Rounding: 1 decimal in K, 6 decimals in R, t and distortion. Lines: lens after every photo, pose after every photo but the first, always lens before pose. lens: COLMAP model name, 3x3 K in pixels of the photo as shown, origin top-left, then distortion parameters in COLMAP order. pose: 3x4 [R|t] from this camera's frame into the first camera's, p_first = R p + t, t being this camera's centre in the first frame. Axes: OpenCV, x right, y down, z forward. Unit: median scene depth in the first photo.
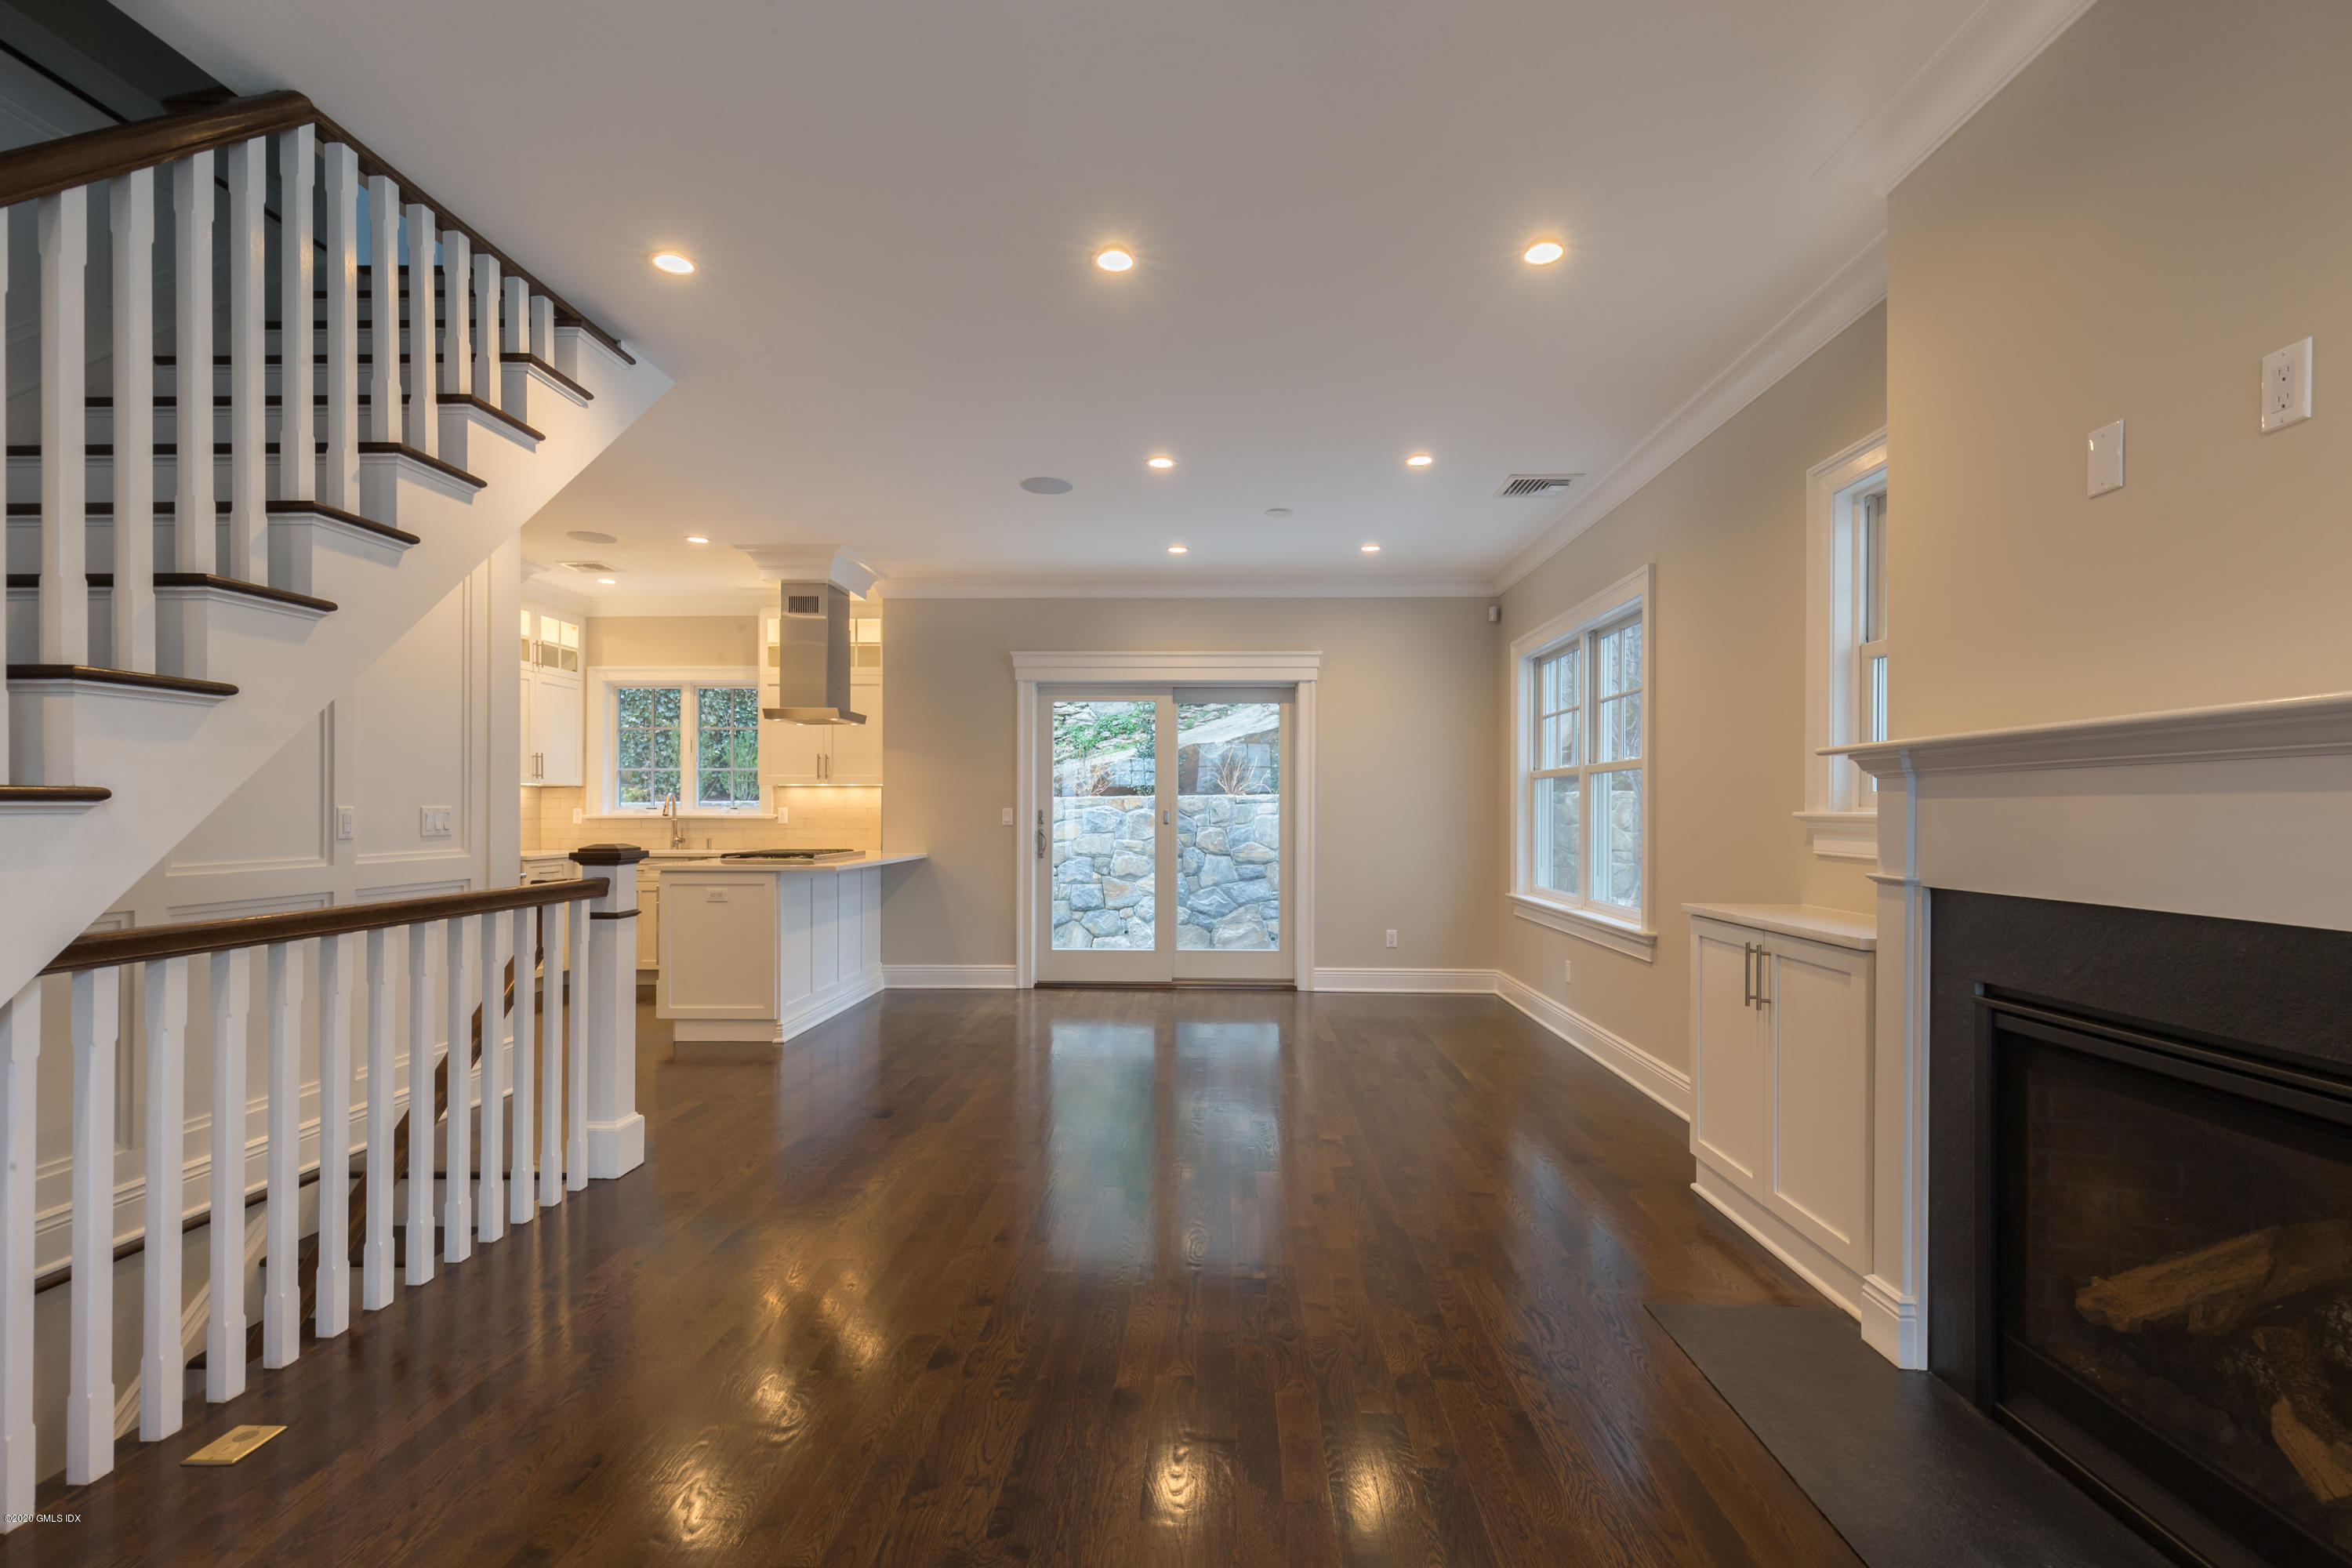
lens RADIAL K [[1037.6, 0, 1188.3], [0, 1037.6, 805.8], [0, 0, 1]] dist [0.000726, -0.000603]
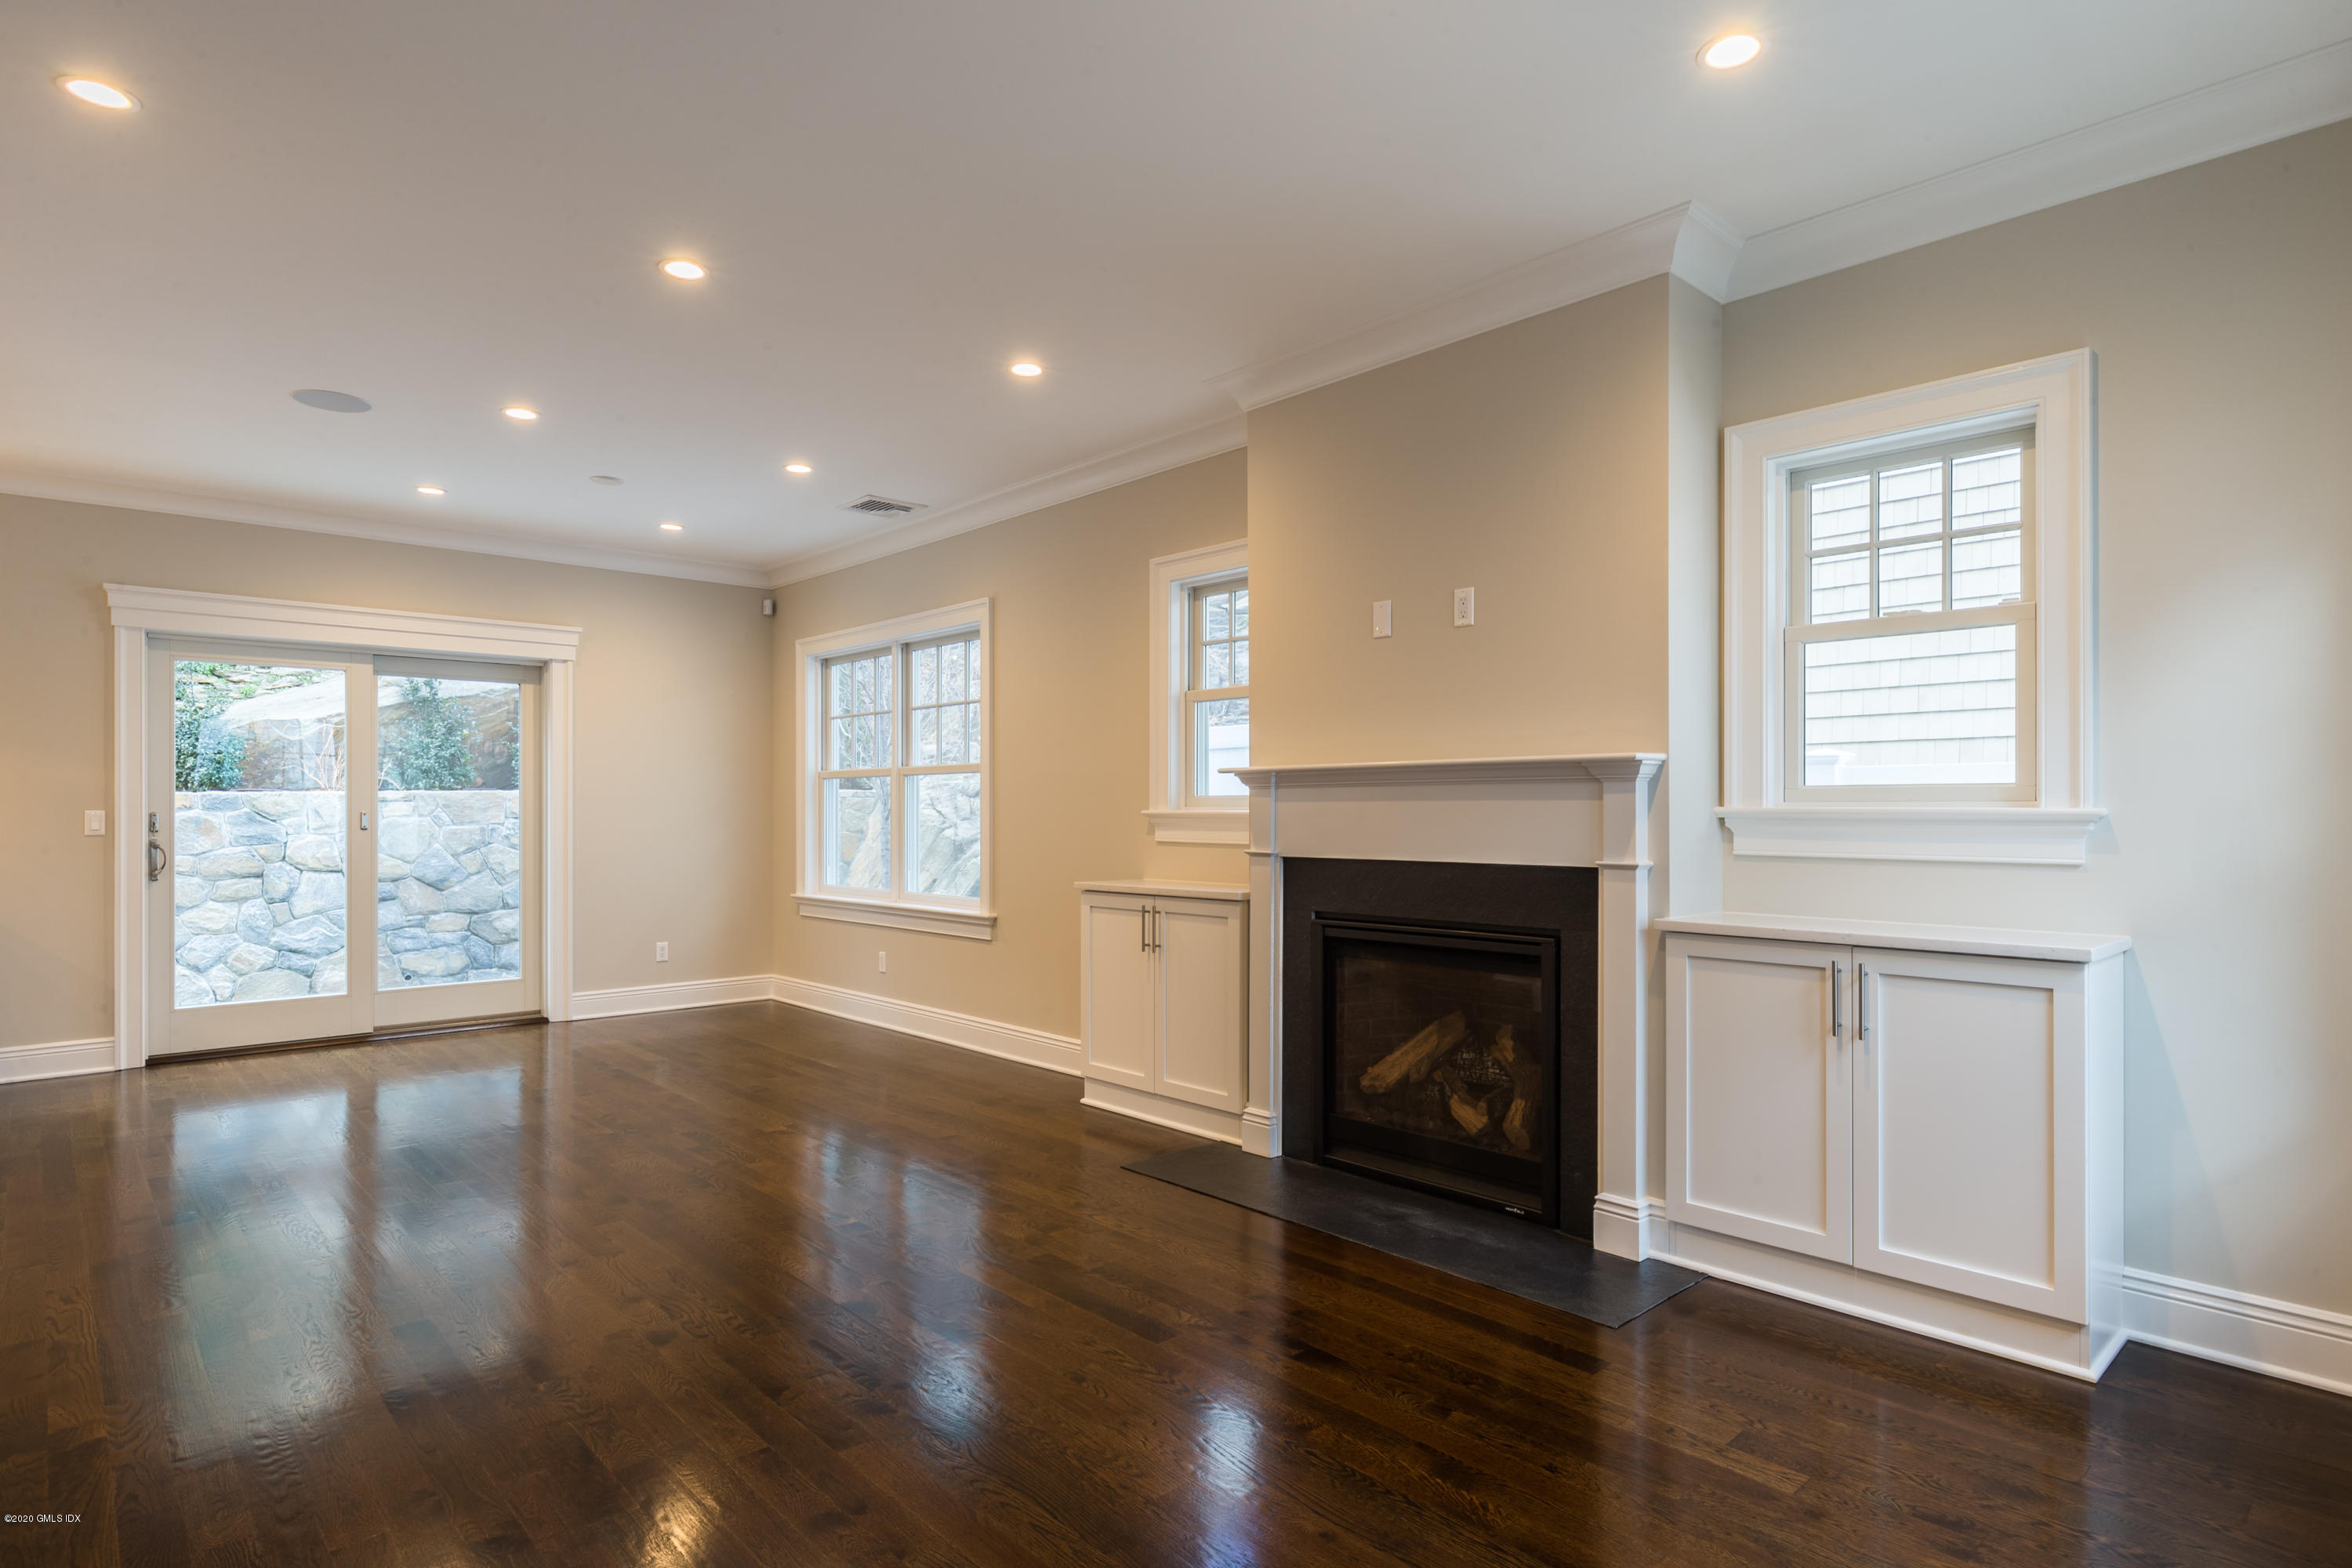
lens RADIAL K [[1189.5, 0, 1182.0], [0, 1189.5, 810.2], [0, 0, 1]] dist [-0.001654, -0.000592]
pose [[0.719004, -0.004927, 0.694988, -0.270851], [0.001330, 0.999983, 0.005714, -0.001935], [-0.695005, -0.003184, 0.718998, -0.088604]]
